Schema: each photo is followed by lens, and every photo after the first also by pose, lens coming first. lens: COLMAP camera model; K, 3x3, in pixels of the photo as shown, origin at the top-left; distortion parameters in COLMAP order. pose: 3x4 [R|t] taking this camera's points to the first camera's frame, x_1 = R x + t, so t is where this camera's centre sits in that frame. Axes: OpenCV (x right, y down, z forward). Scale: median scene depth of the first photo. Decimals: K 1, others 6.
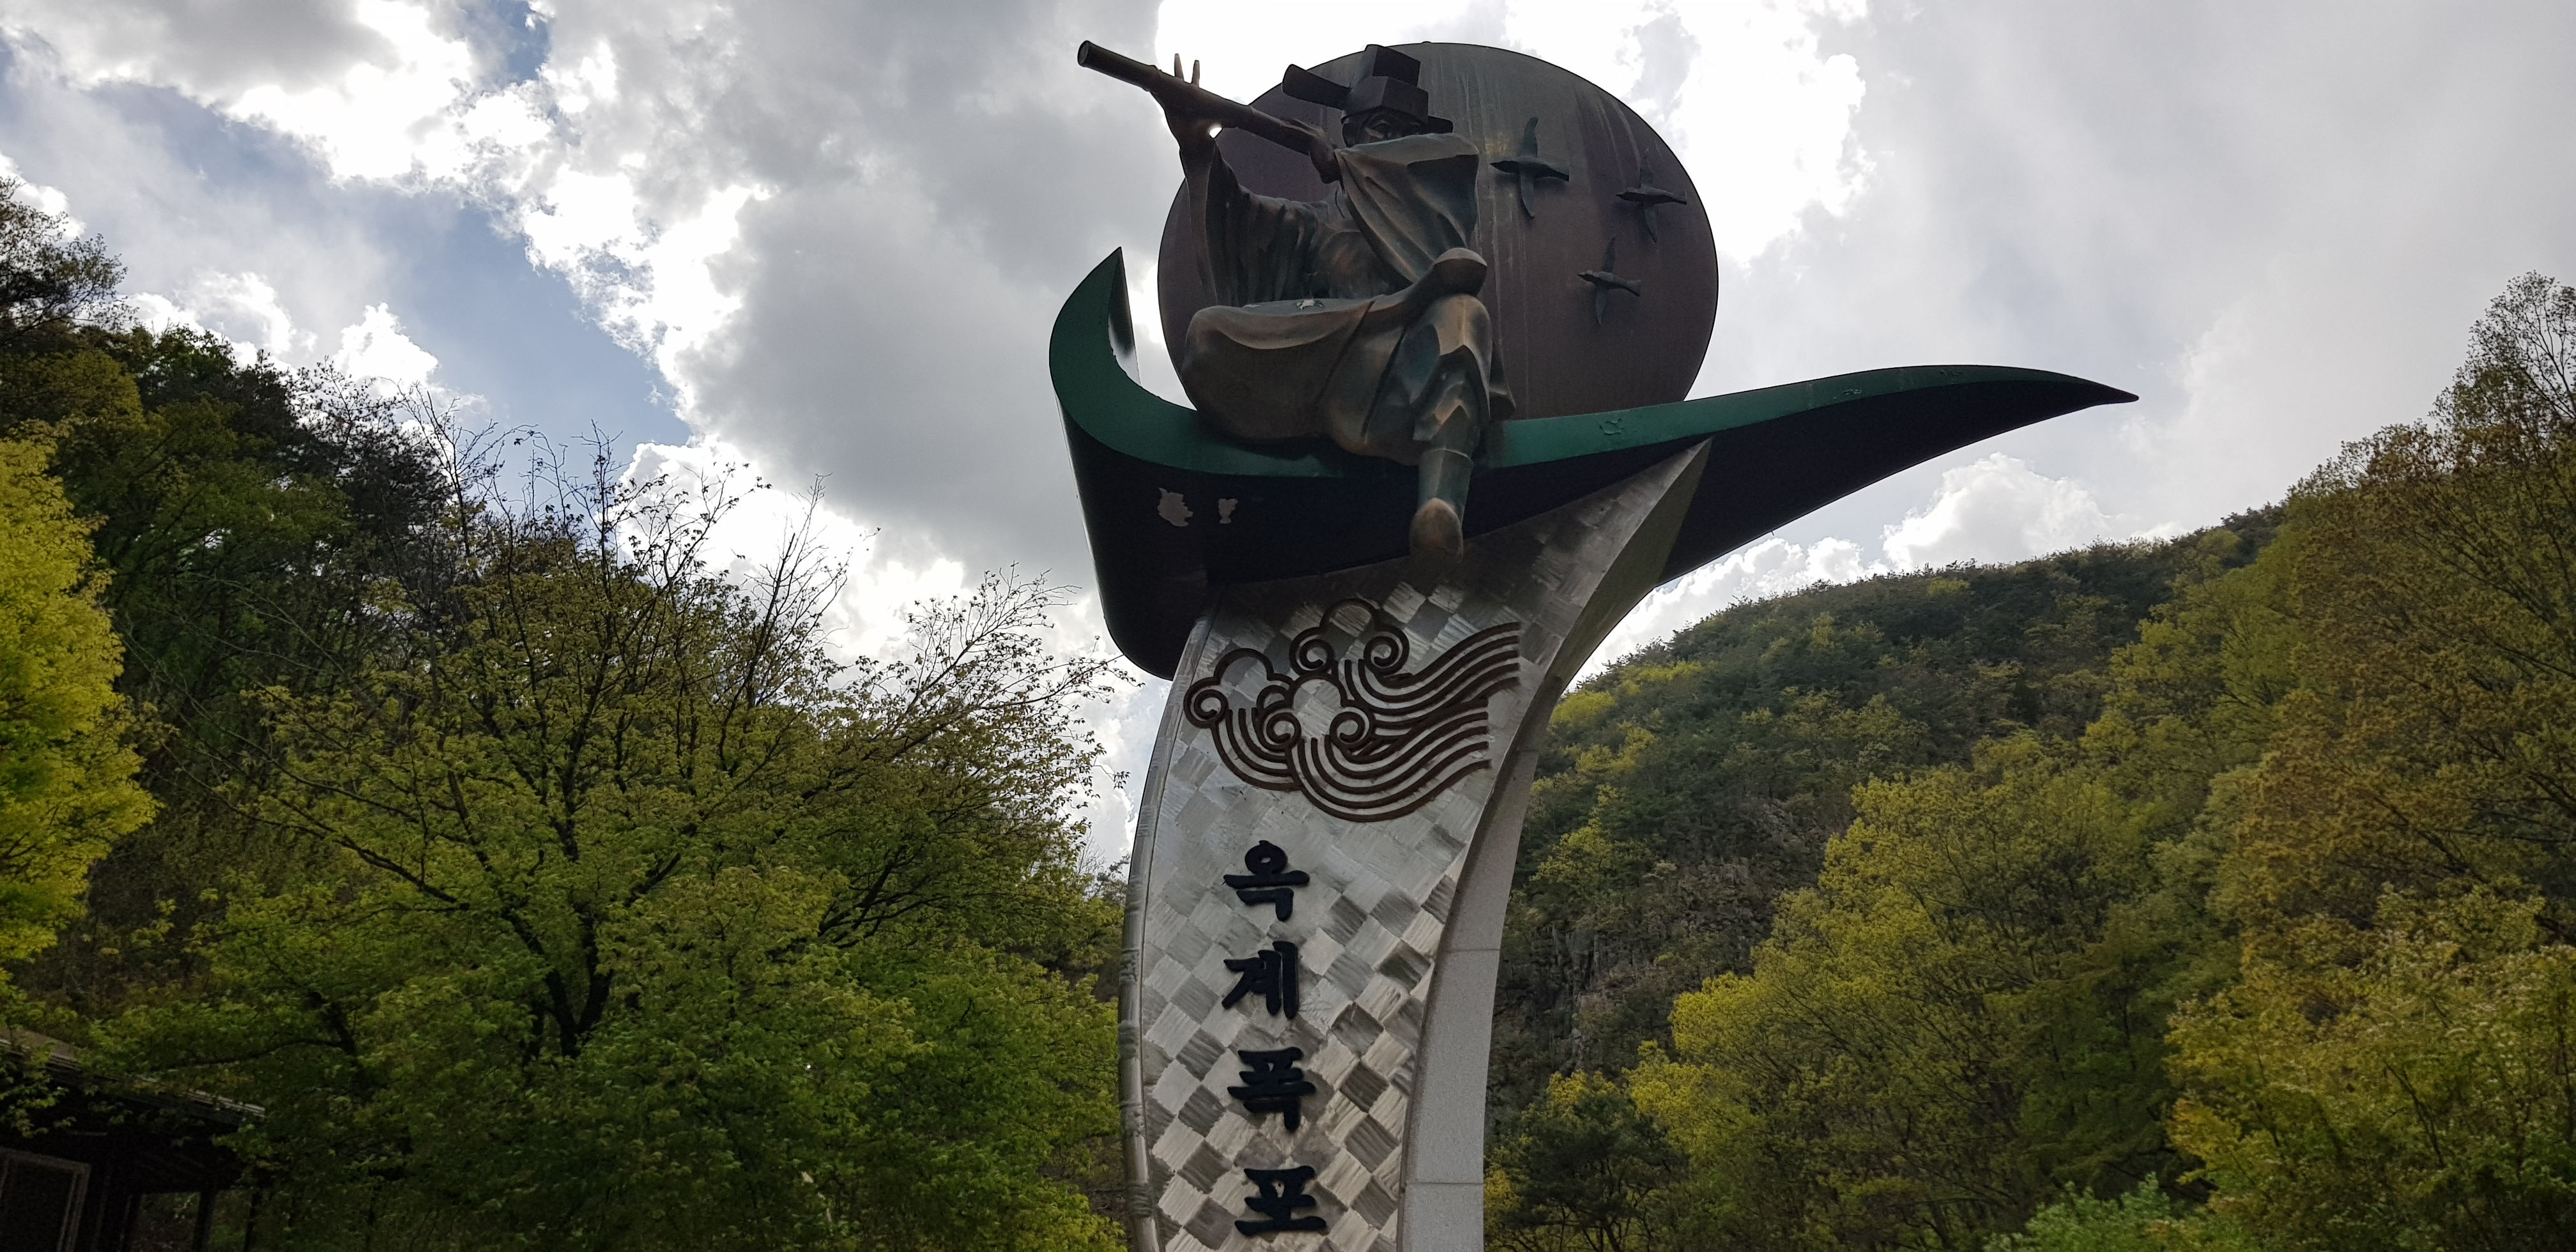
lens RADIAL K [[1933.8, 0, 1288.0], [0, 1933.8, 626.0], [0, 0, 1]] dist [0.129671, -0.238689]
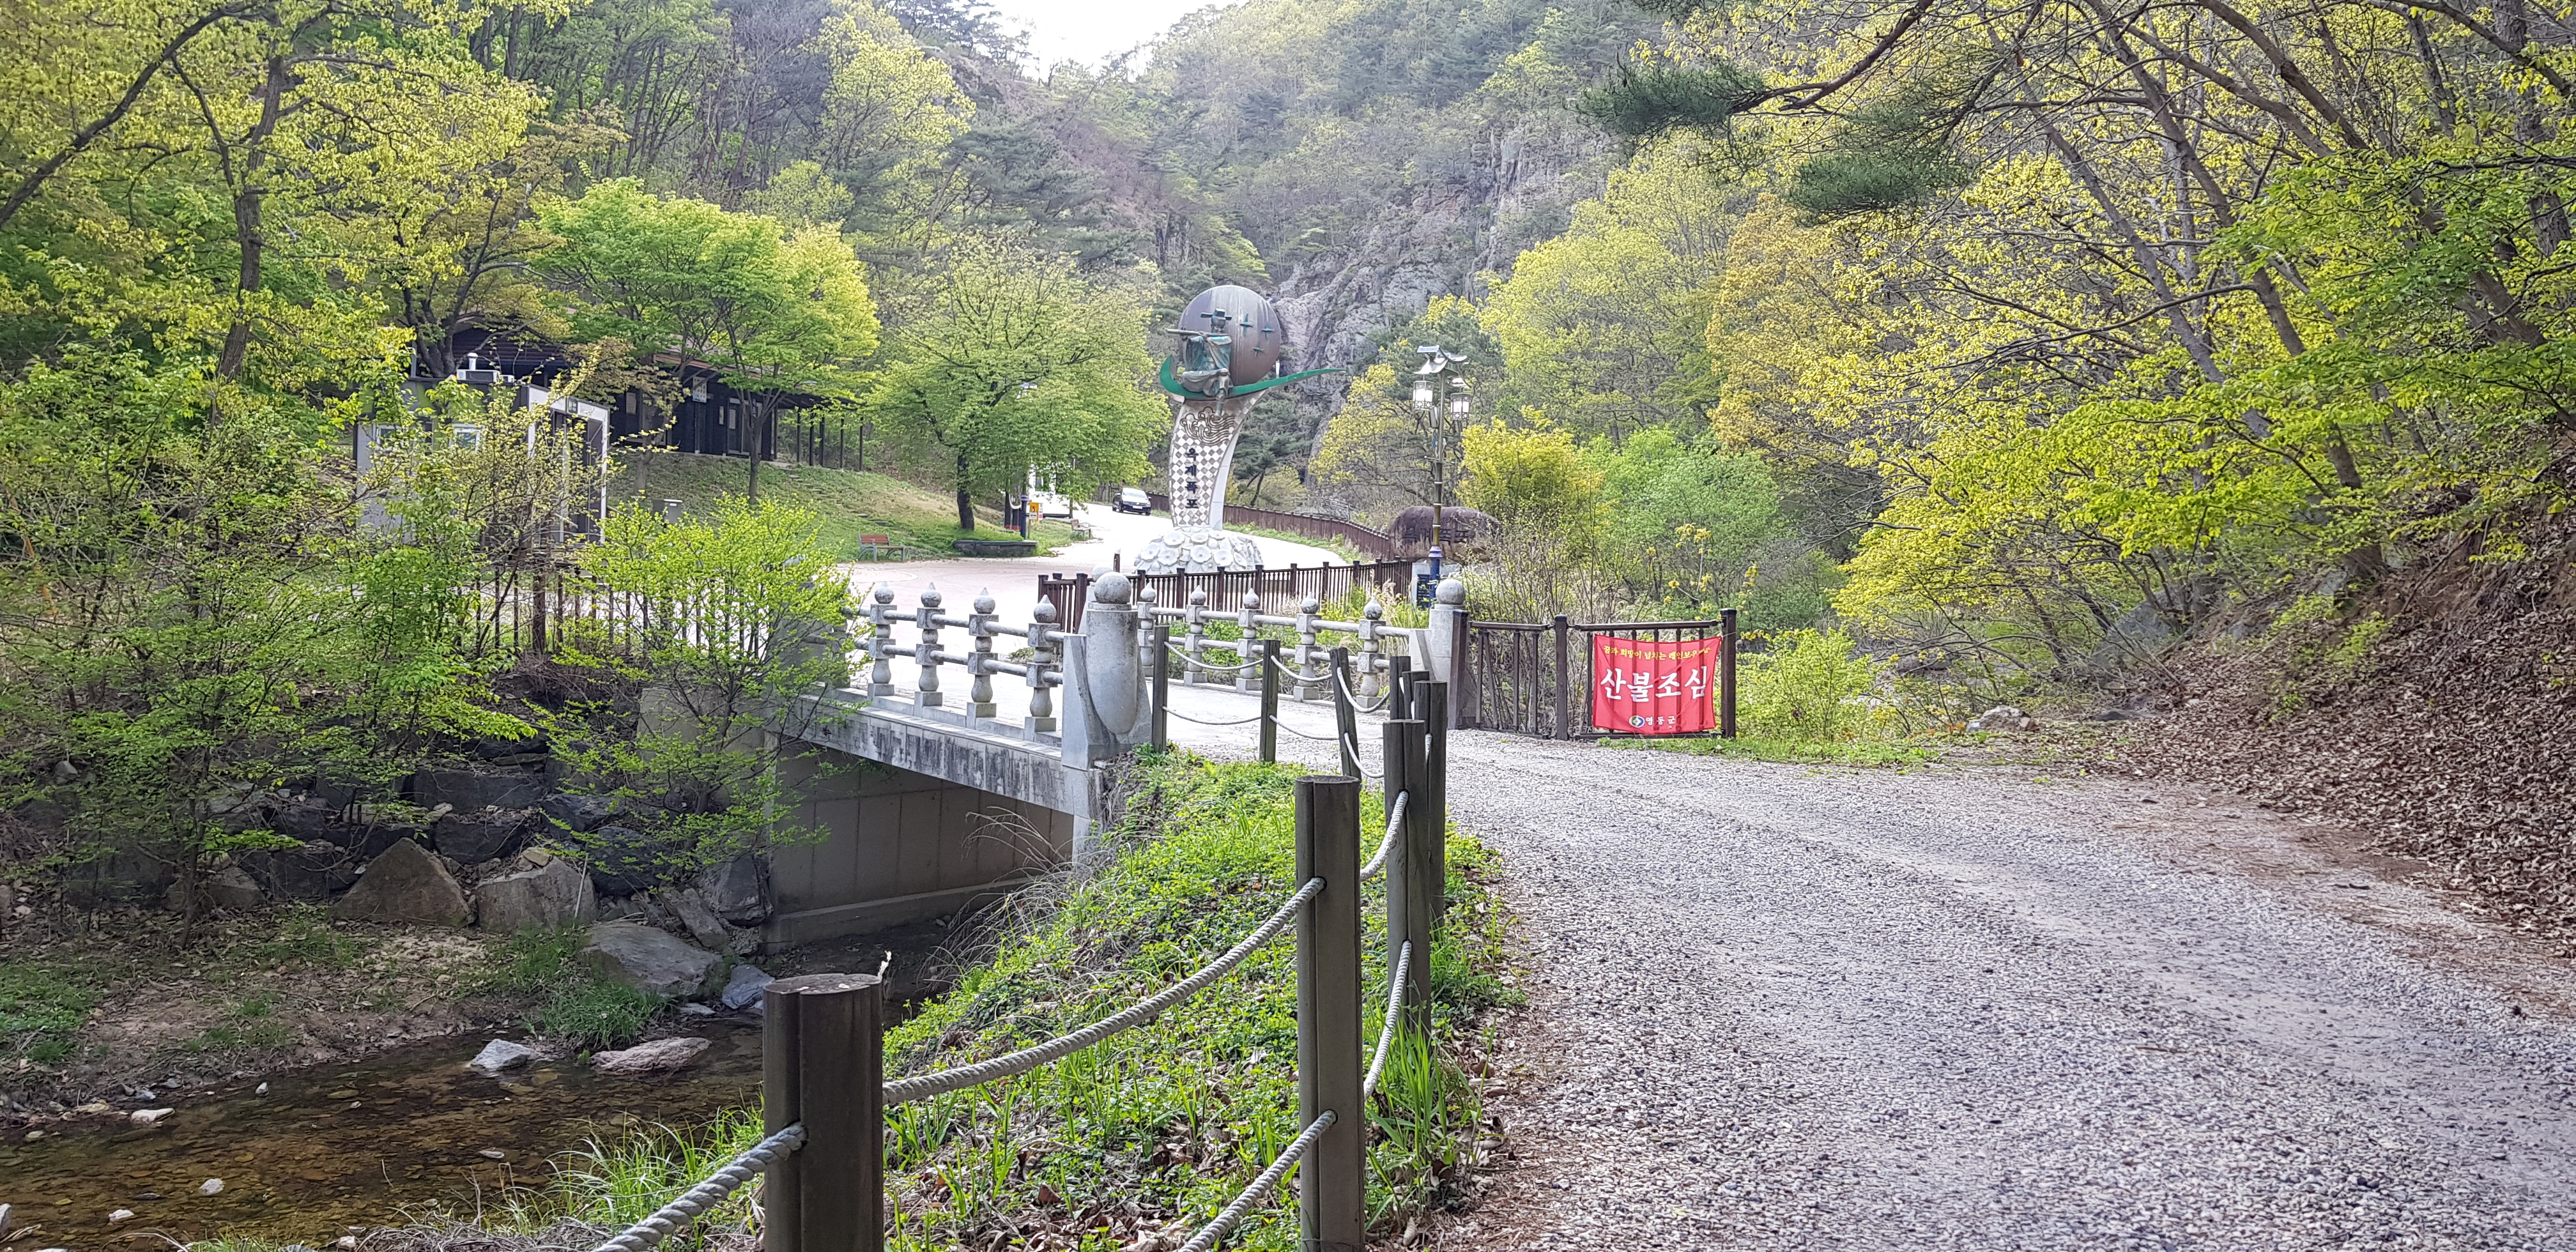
lens RADIAL K [[1900.7, 0, 1298.9], [0, 1900.7, 643.4], [0, 0, 1]] dist [0.169301, -0.442216]
pose [[0.998150, 0.056693, 0.021945, 0.225377], [-0.060514, 0.892051, 0.447865, -2.032191], [0.005814, -0.448364, 0.893832, -4.611967]]
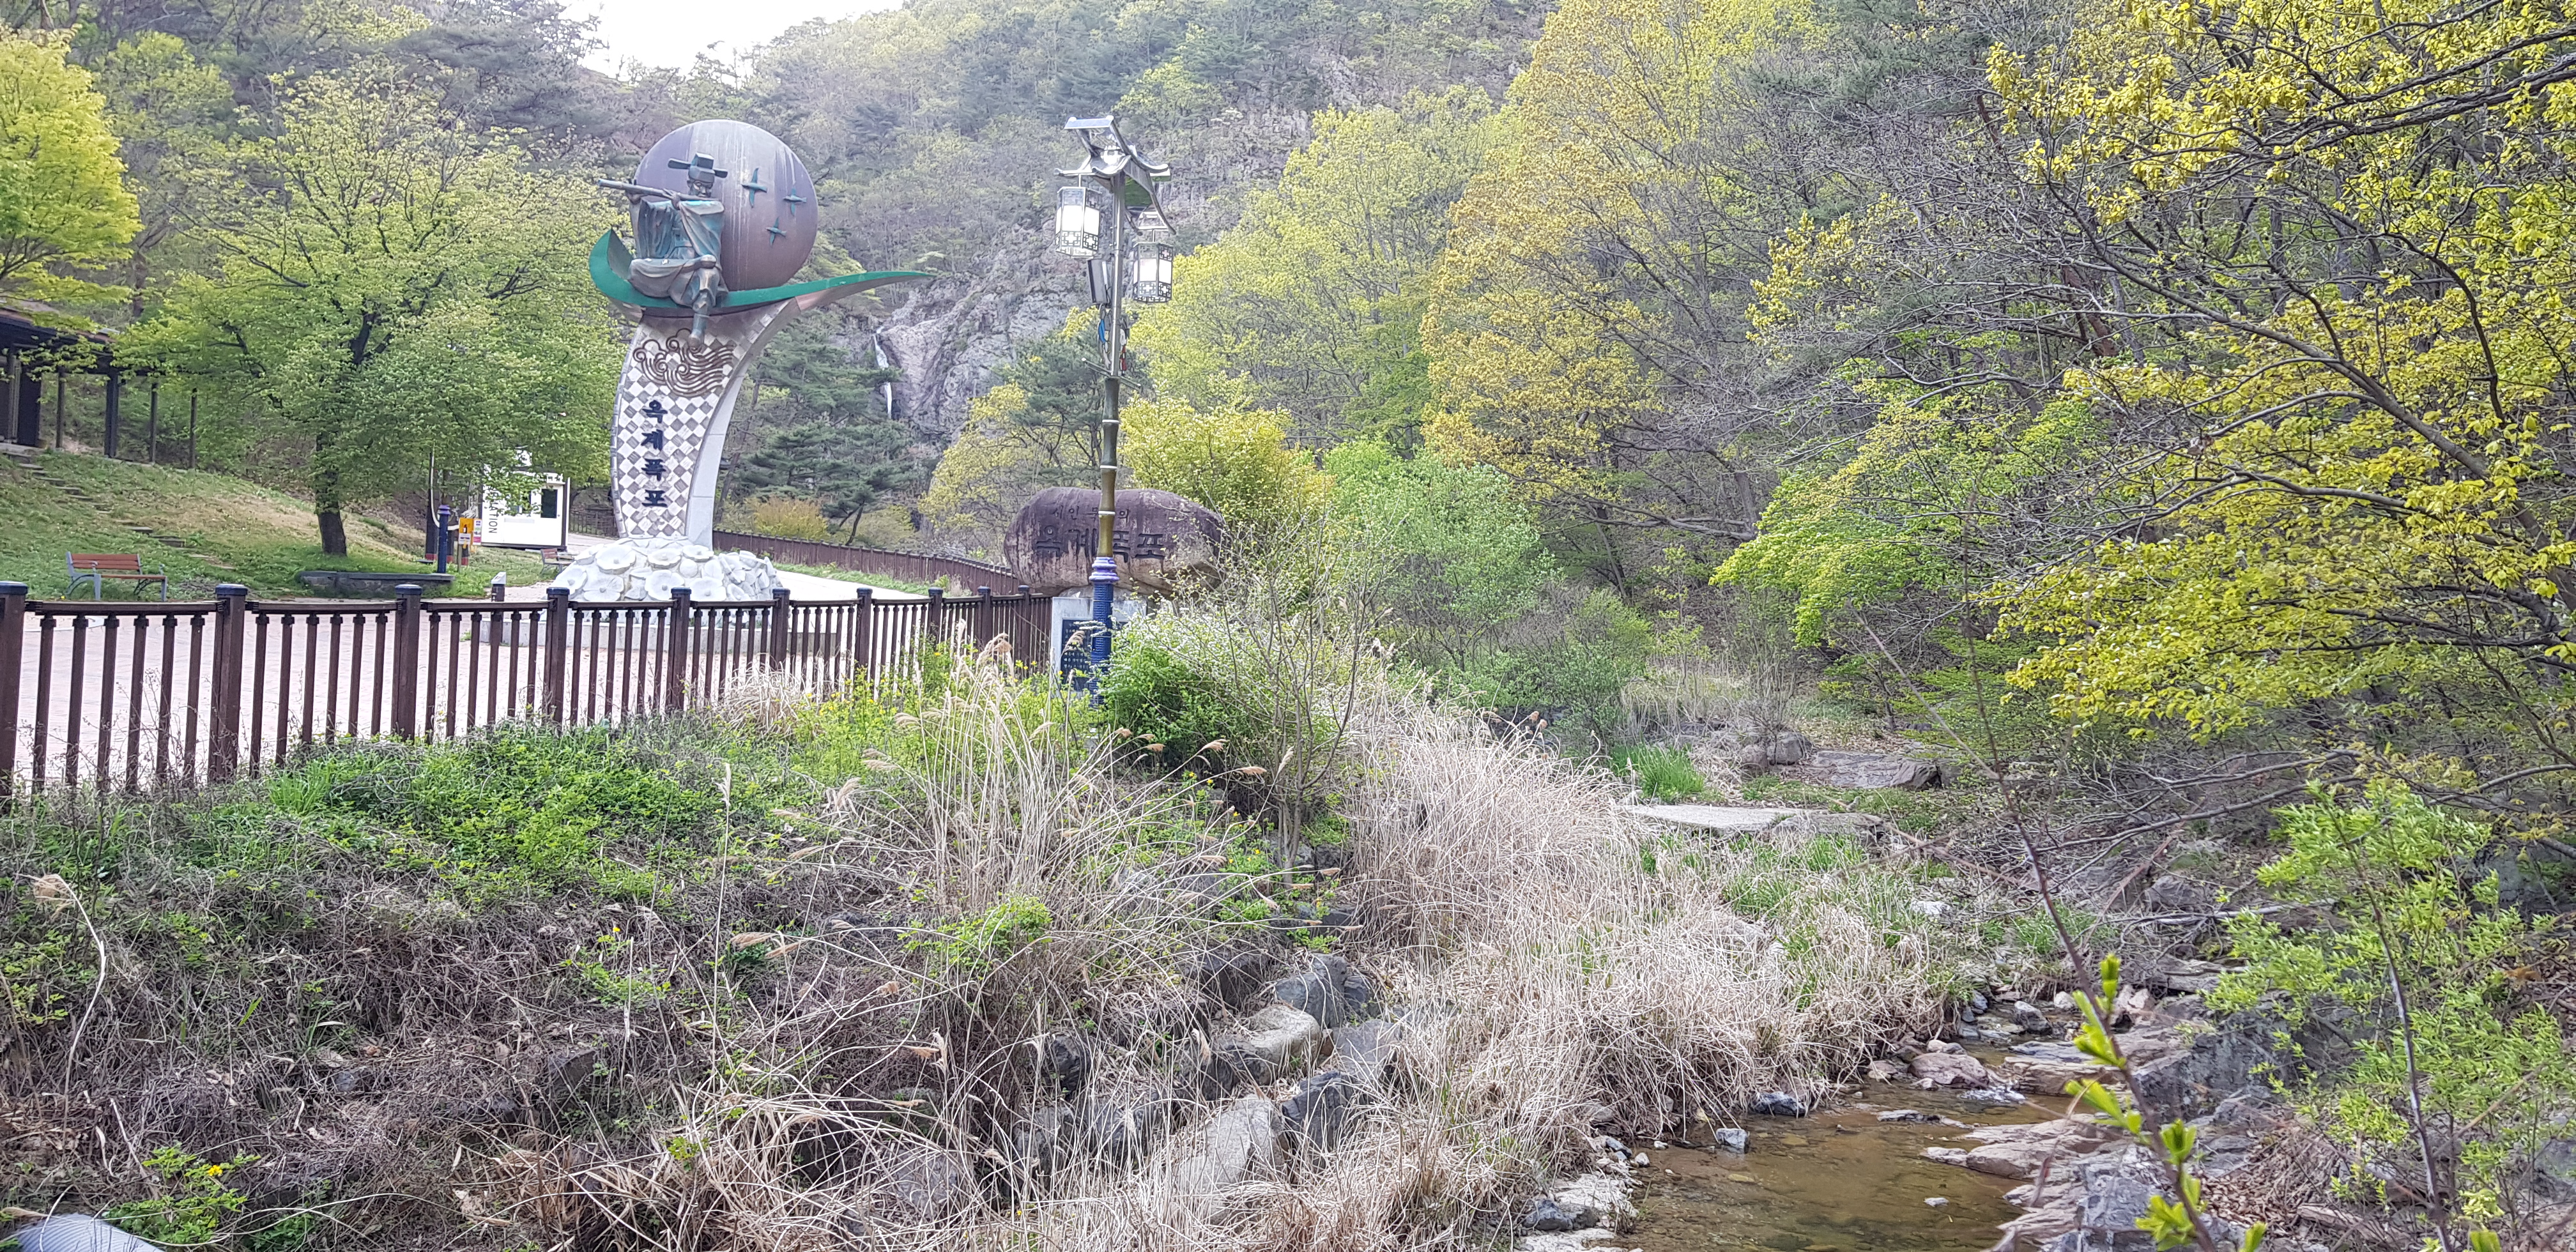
lens RADIAL K [[1933.8, 0, 1288.0], [0, 1933.8, 626.0], [0, 0, 1]] dist [0.129671, -0.238689]
pose [[0.977143, 0.061836, 0.203392, 0.402178], [-0.138994, 0.909762, 0.391170, -1.035044], [-0.160850, -0.410500, 0.897562, -2.464599]]
